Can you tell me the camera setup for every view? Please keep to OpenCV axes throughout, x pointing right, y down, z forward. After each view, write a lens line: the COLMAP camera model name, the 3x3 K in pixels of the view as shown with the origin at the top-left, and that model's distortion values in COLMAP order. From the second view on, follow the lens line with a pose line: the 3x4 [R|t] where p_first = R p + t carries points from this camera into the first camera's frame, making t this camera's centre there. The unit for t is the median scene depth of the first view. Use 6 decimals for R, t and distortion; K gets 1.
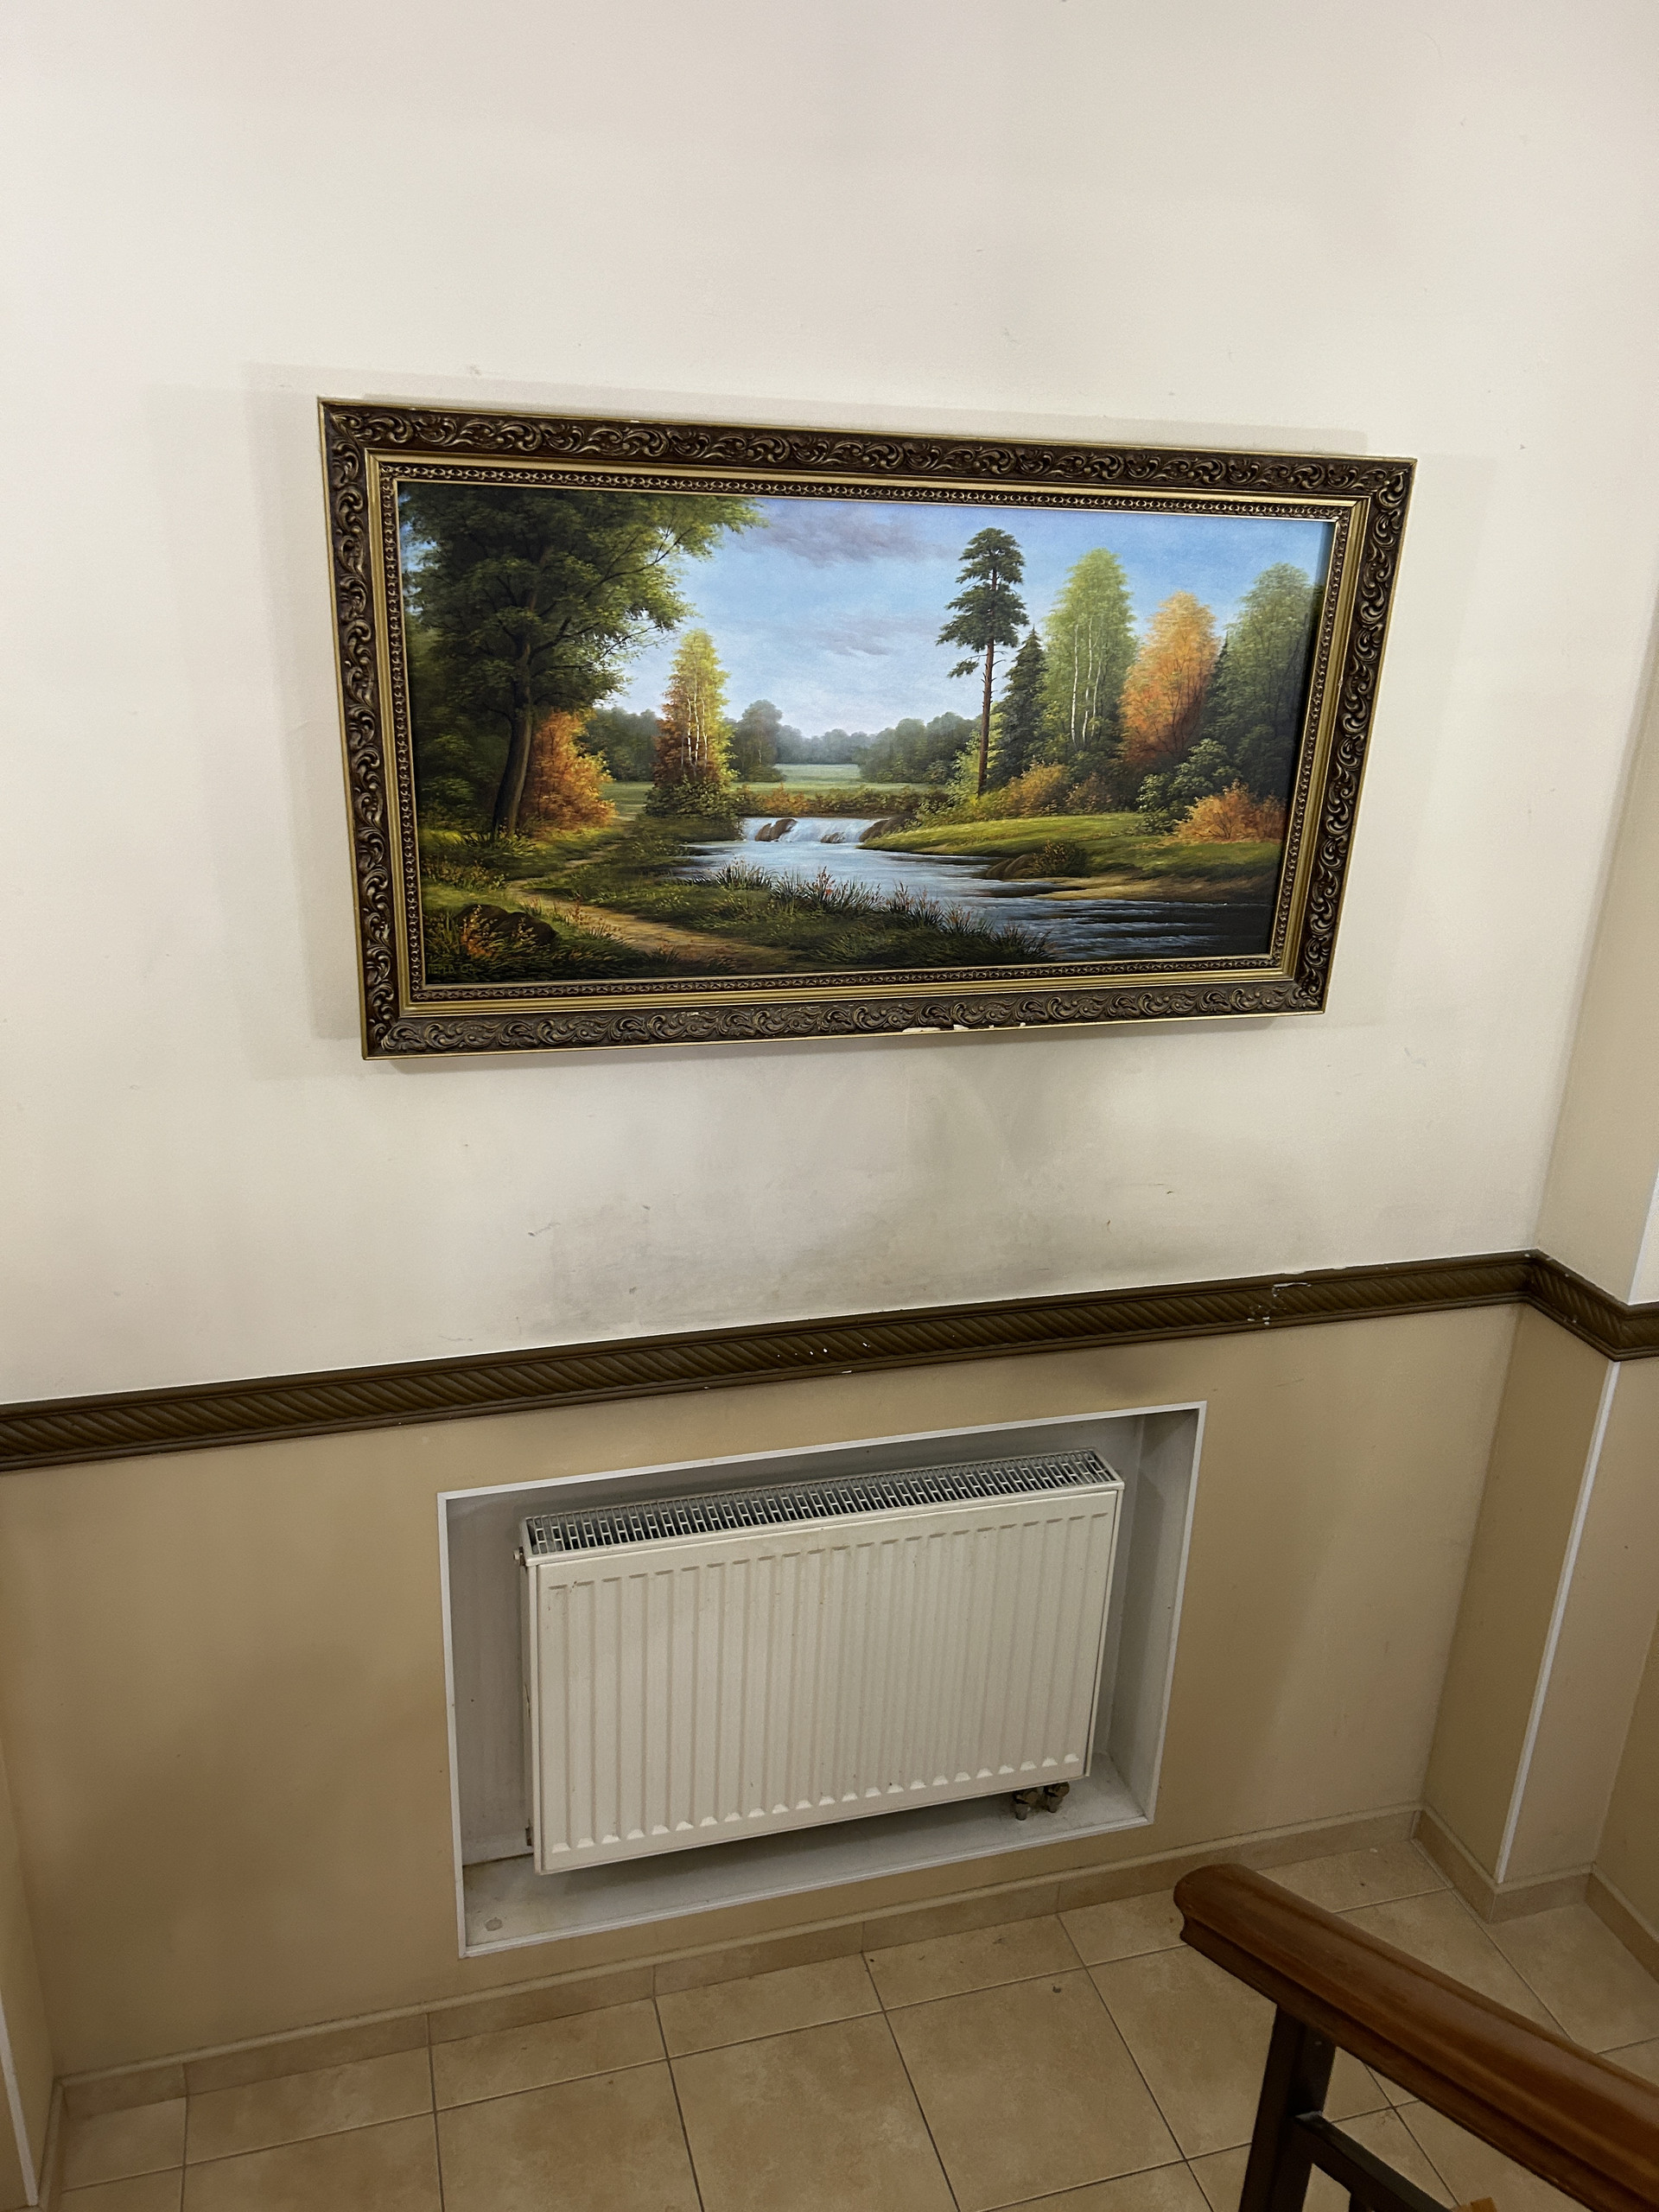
lens RADIAL K [[1663.0, 0, 833.5], [0, 1663.0, 1112.2], [0, 0, 1]] dist [0.032324, -0.037839]
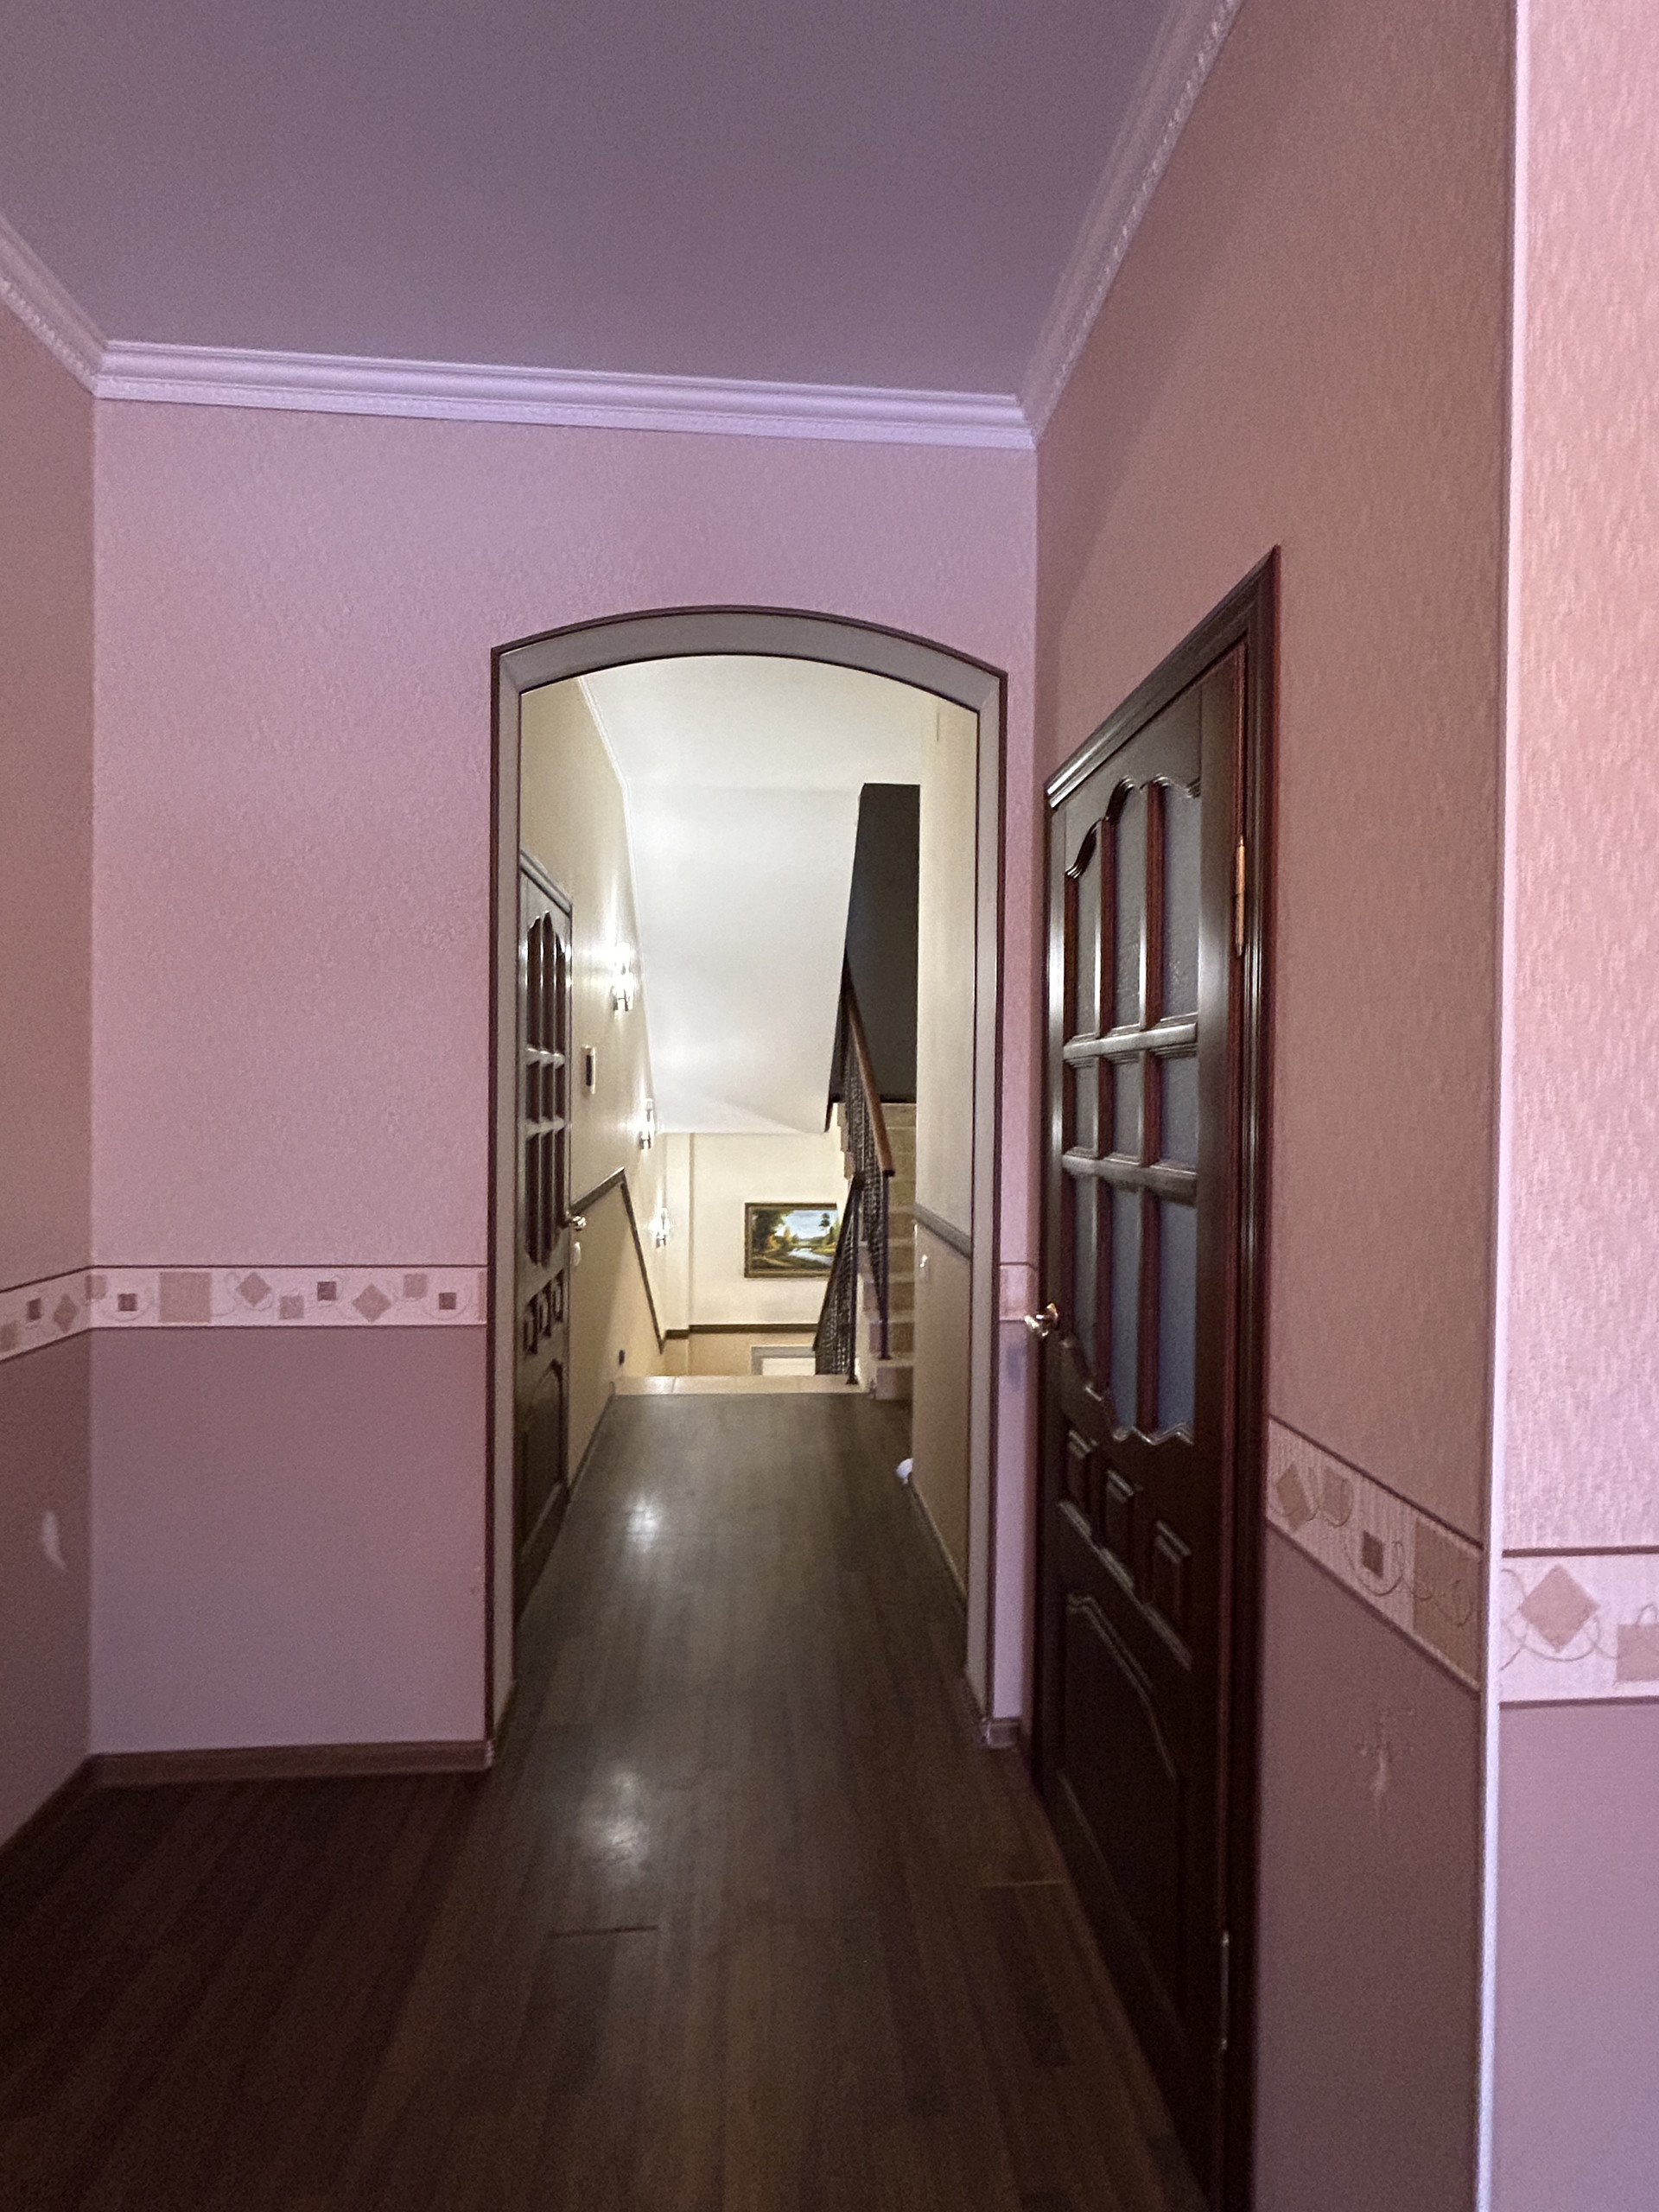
lens RADIAL K [[1020.5, 0, 826.9], [0, 1020.5, 1105.2], [0, 0, 1]] dist [0.001254, 0.000021]
pose [[0.979552, -0.024127, -0.199738, 1.083262], [-0.043369, 0.944122, -0.326731, 0.753282], [0.196460, 0.328713, 0.923770, -3.646011]]
